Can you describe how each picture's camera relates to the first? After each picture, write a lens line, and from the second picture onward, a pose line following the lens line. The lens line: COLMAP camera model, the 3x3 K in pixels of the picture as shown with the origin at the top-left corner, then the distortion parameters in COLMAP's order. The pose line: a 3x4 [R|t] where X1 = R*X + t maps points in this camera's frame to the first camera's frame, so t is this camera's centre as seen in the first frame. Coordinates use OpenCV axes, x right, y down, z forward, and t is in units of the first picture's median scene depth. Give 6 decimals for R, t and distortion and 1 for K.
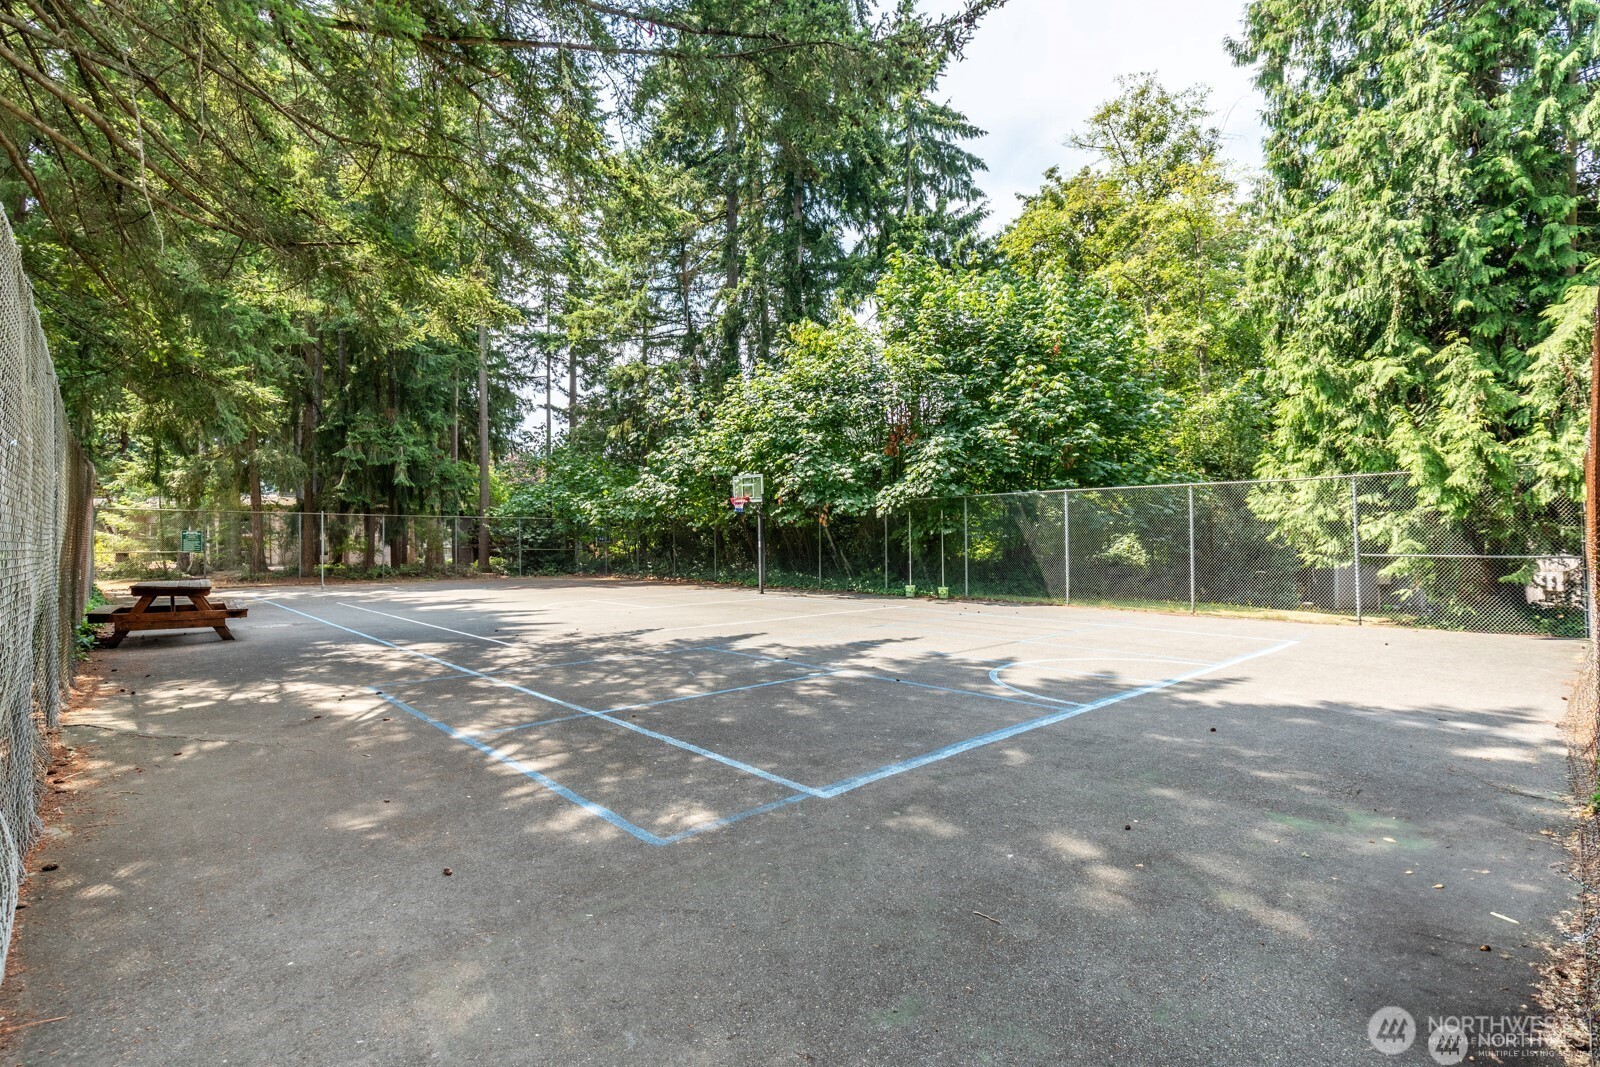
lens RADIAL K [[734.6, 0, 798.3], [0, 734.6, 531.2], [0, 0, 1]] dist [-0.000740, -0.000093]
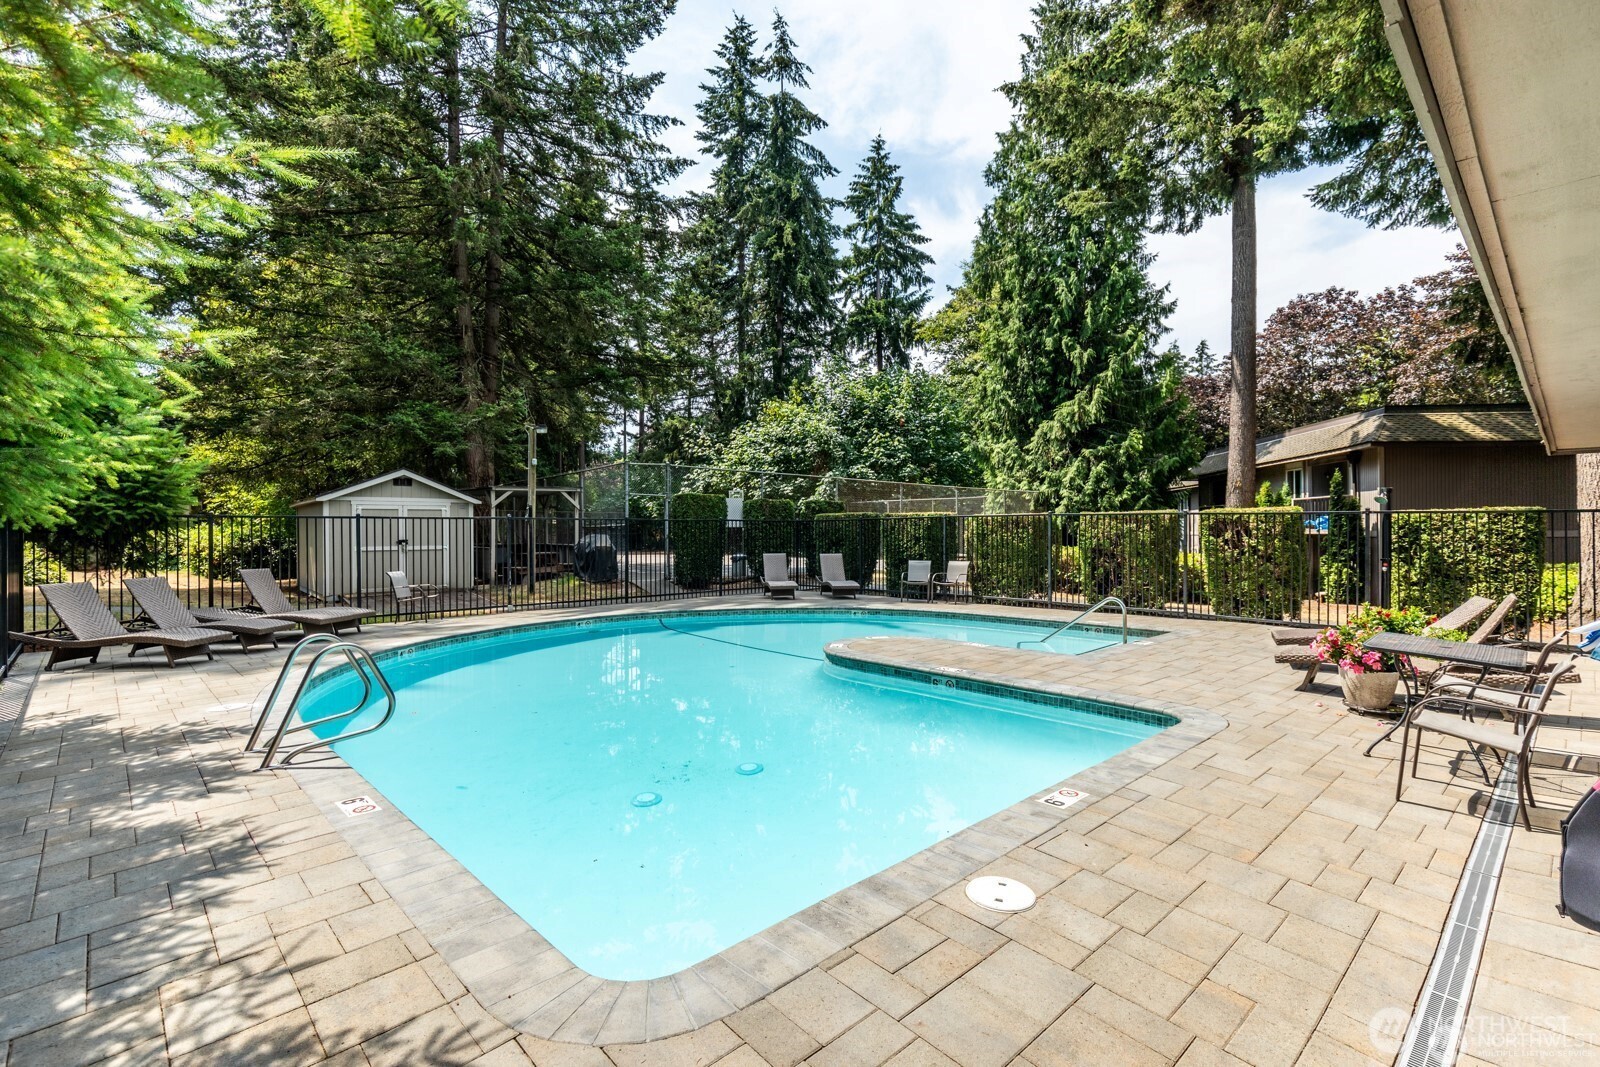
lens RADIAL K [[734.6, 0, 801.2], [0, 734.6, 532.7], [0, 0, 1]] dist [-0.000740, -0.000093]
pose [[0.996607, 0.008591, -0.081854, 0.194222], [-0.007687, 0.999906, 0.011342, 0.005725], [0.081943, -0.010674, 0.996580, -0.642213]]
